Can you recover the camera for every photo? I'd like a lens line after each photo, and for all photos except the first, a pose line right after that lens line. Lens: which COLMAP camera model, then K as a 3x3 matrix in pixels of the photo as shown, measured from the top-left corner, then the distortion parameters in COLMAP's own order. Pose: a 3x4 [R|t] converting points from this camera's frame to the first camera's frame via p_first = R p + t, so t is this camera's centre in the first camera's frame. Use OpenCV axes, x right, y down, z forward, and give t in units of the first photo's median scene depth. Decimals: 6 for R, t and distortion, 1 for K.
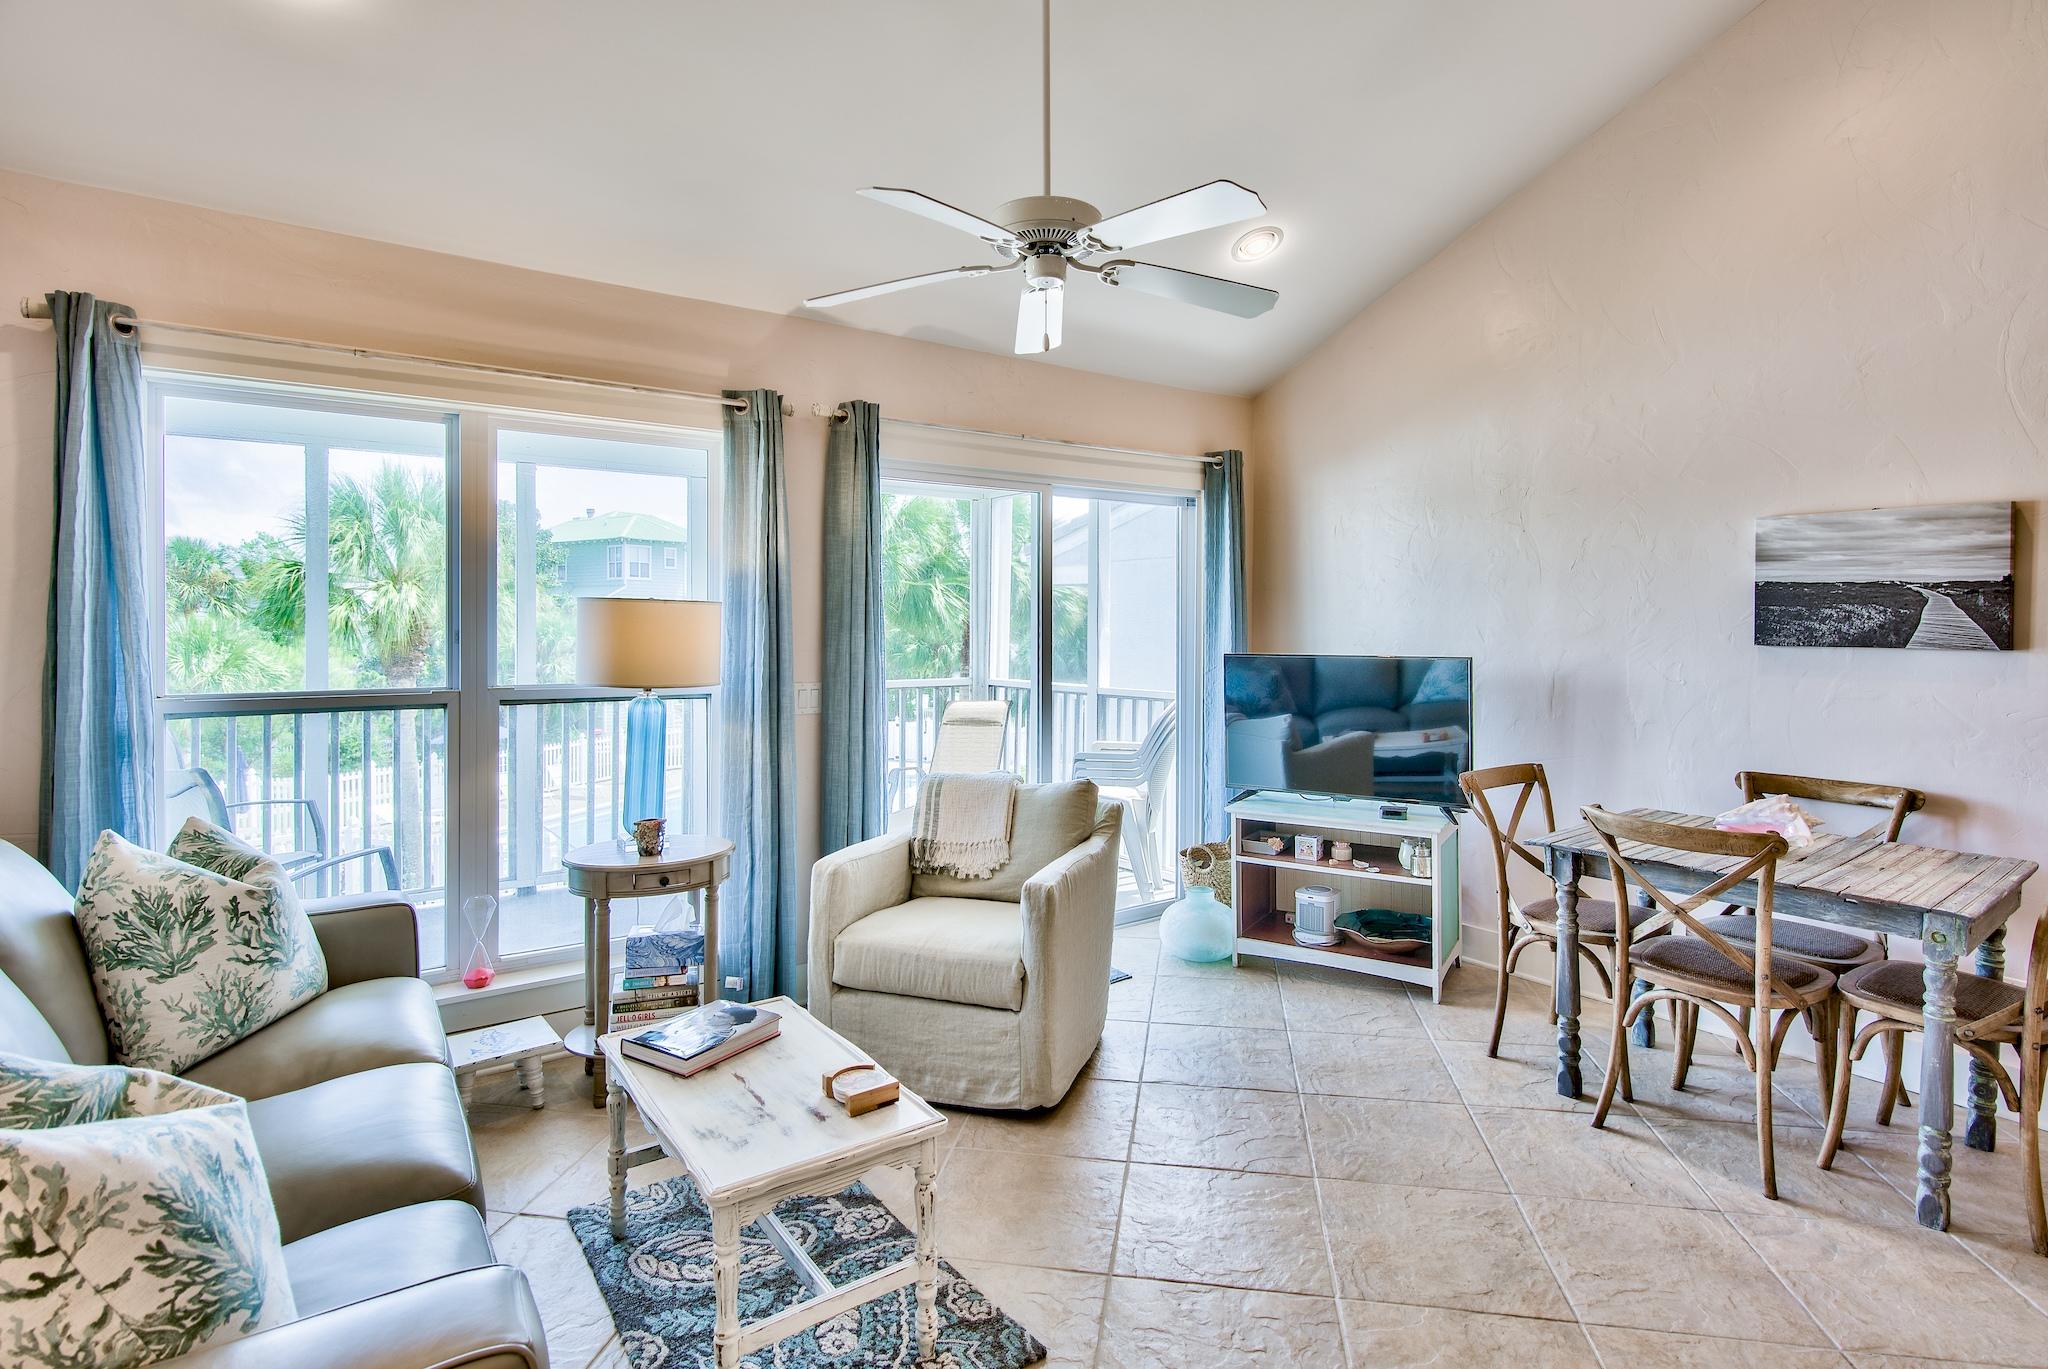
lens RADIAL K [[1026.1, 0, 1021.3], [0, 1026.1, 634.6], [0, 0, 1]] dist [0.001464, 0.000126]
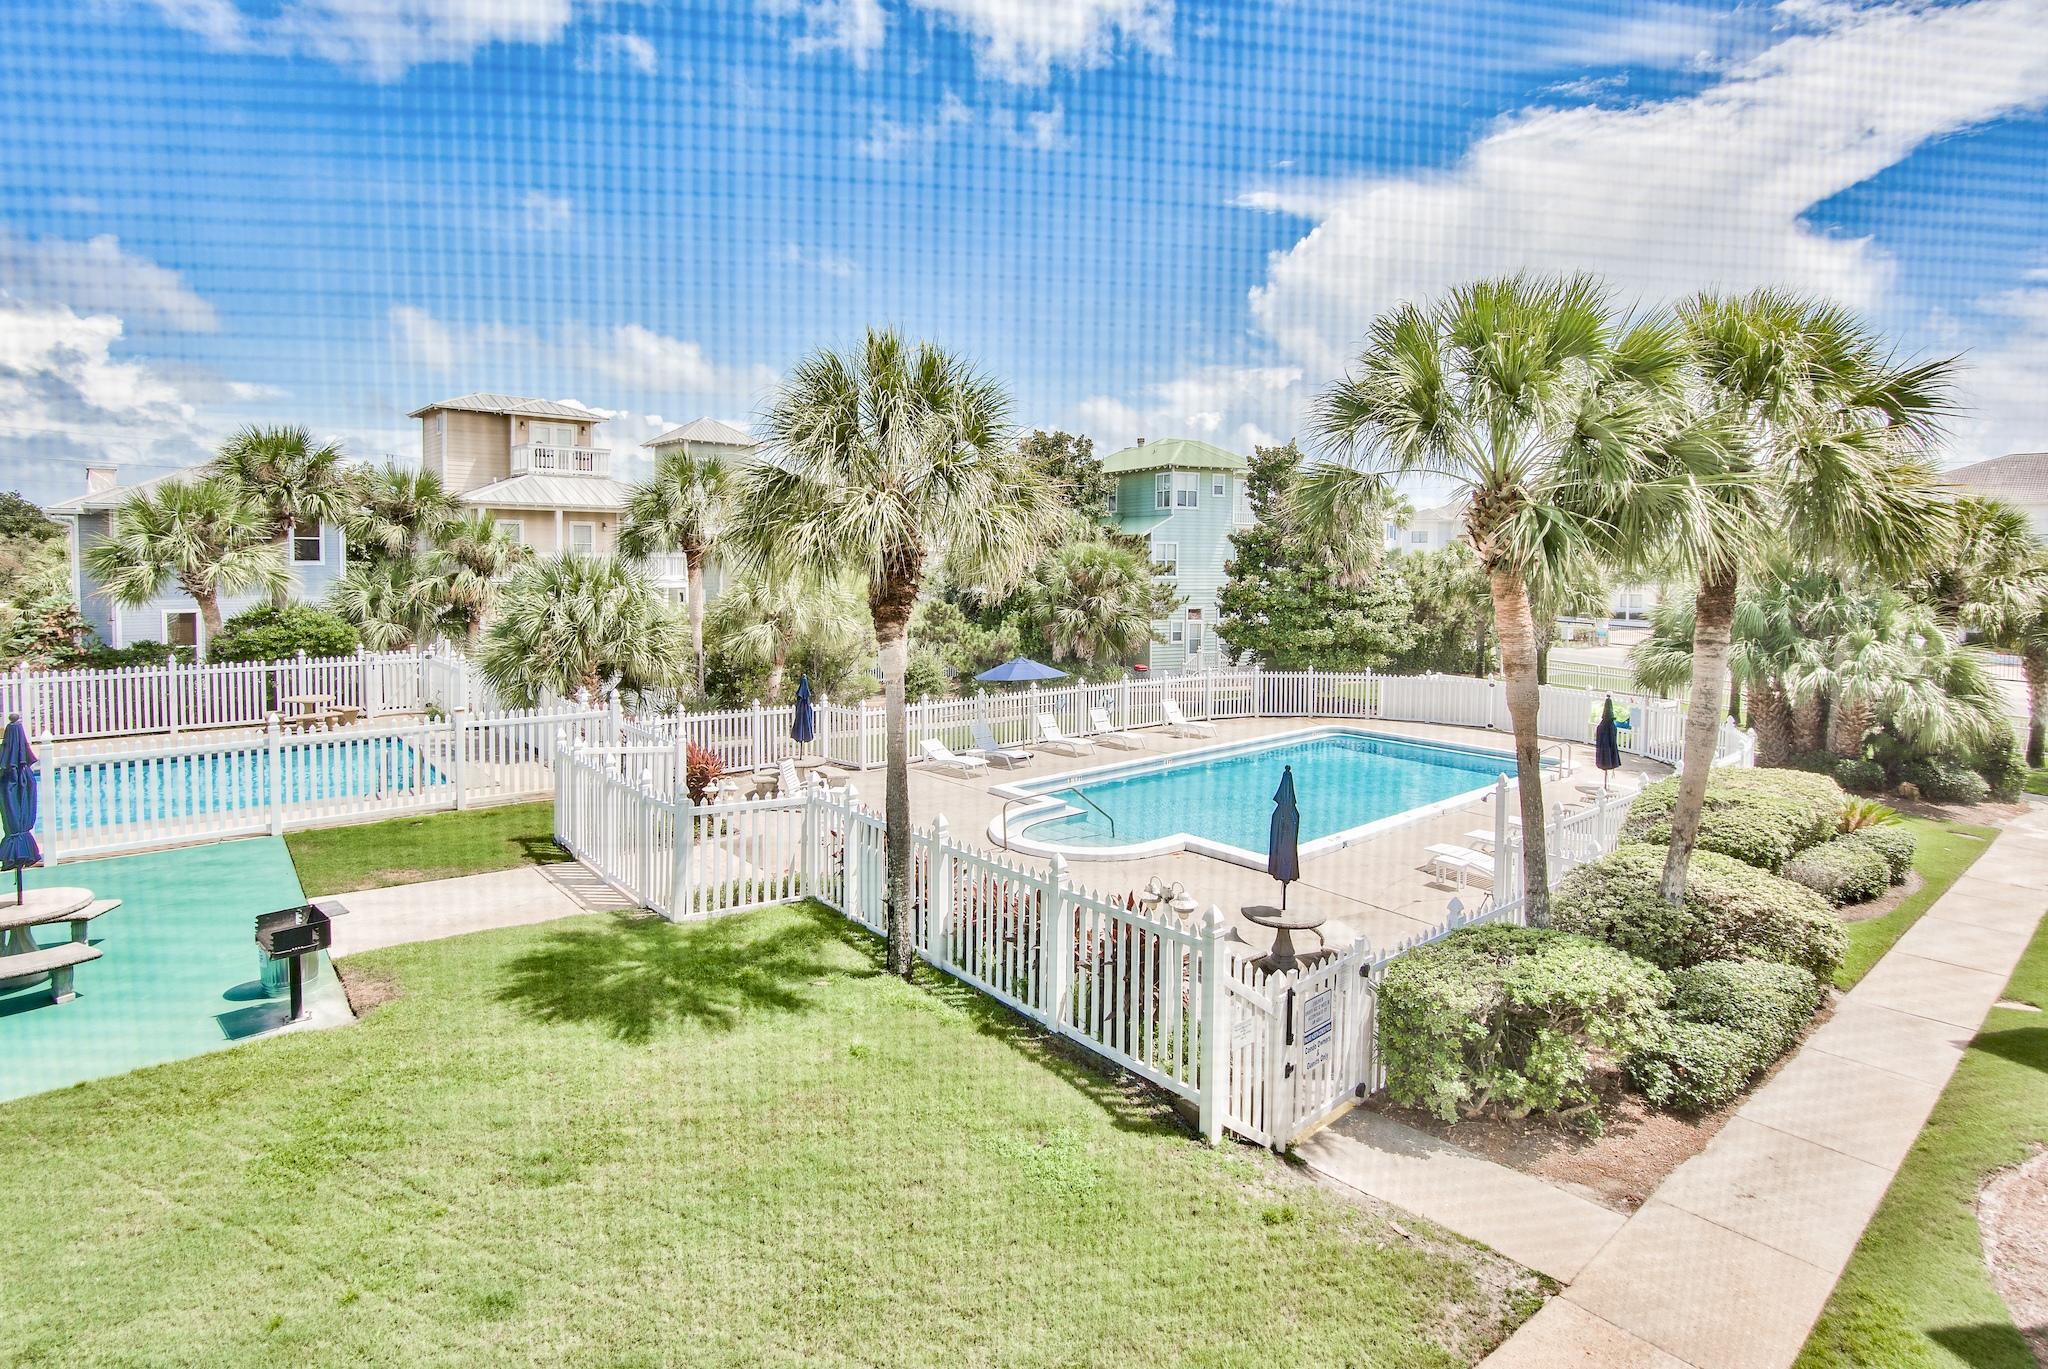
lens RADIAL K [[1028.4, 0, 1023.3], [0, 1028.4, 586.1], [0, 0, 1]] dist [-0.003144, -0.000817]
pose [[0.871983, 0.021459, -0.489066, -0.735524], [-0.013140, 0.999705, 0.020436, 0.001138], [0.489360, -0.011394, 0.872007, 1.879675]]
